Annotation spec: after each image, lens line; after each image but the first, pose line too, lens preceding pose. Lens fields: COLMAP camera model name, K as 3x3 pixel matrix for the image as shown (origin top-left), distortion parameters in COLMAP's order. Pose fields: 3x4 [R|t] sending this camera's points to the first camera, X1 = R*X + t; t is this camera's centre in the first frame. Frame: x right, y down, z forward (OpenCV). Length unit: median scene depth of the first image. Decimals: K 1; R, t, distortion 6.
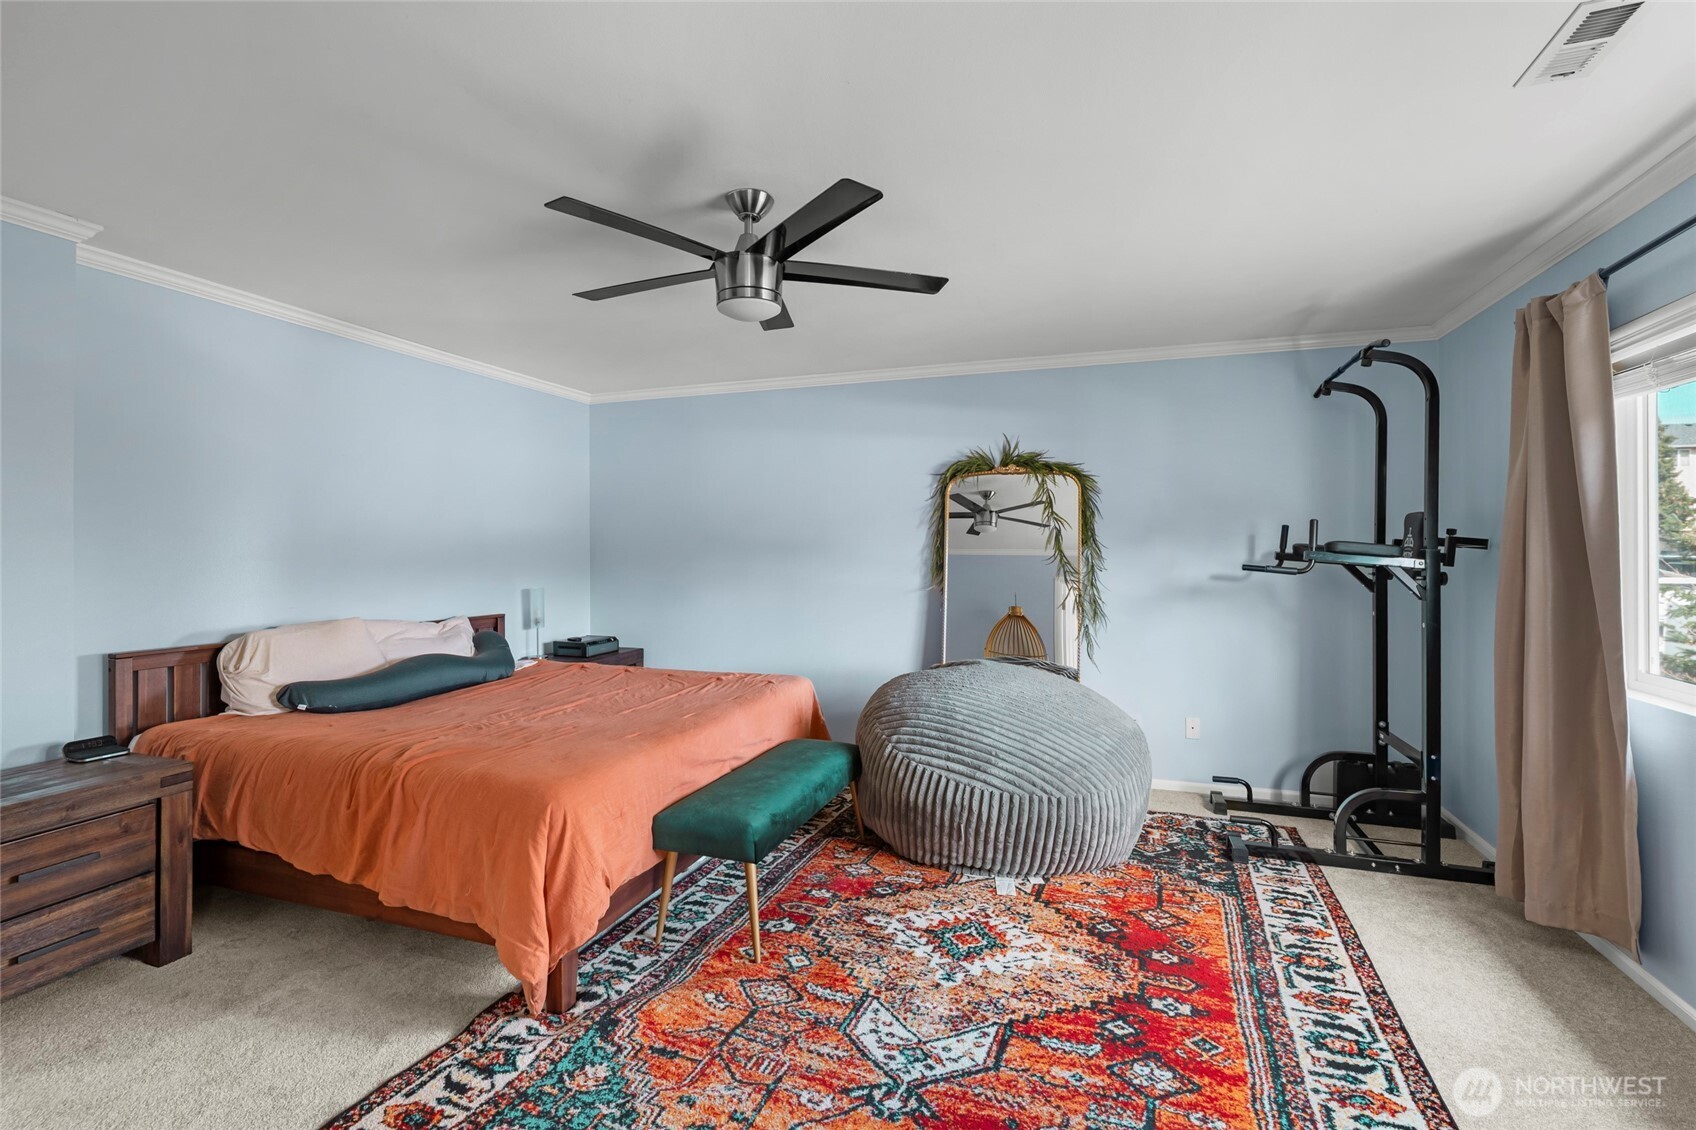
lens RADIAL K [[759.7, 0, 886.2], [0, 759.7, 558.4], [0, 0, 1]] dist [-0.002783, -0.000386]
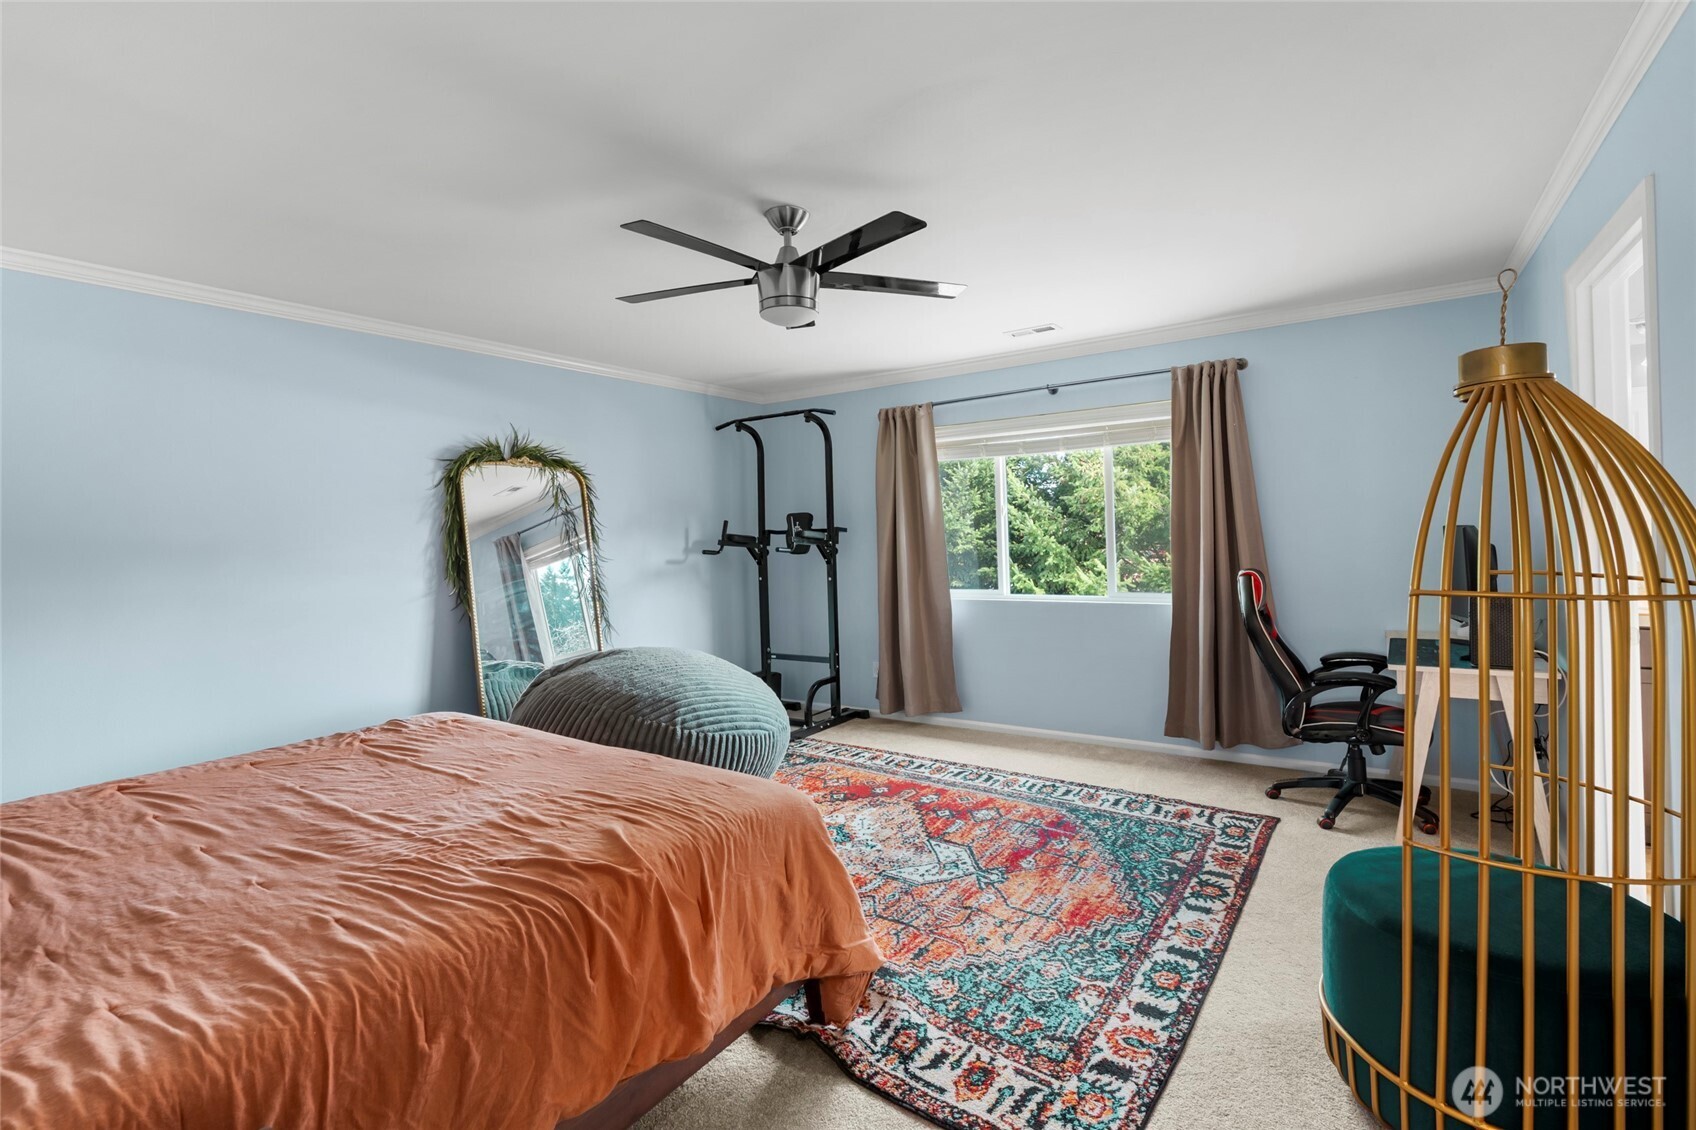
lens RADIAL K [[759.7, 0, 853.6], [0, 759.7, 549.9], [0, 0, 1]] dist [-0.002783, -0.000386]
pose [[0.277035, -0.030093, 0.960388, -1.218644], [0.045568, 0.998796, 0.018152, -0.006232], [-0.959779, 0.038734, 0.278073, 0.627353]]
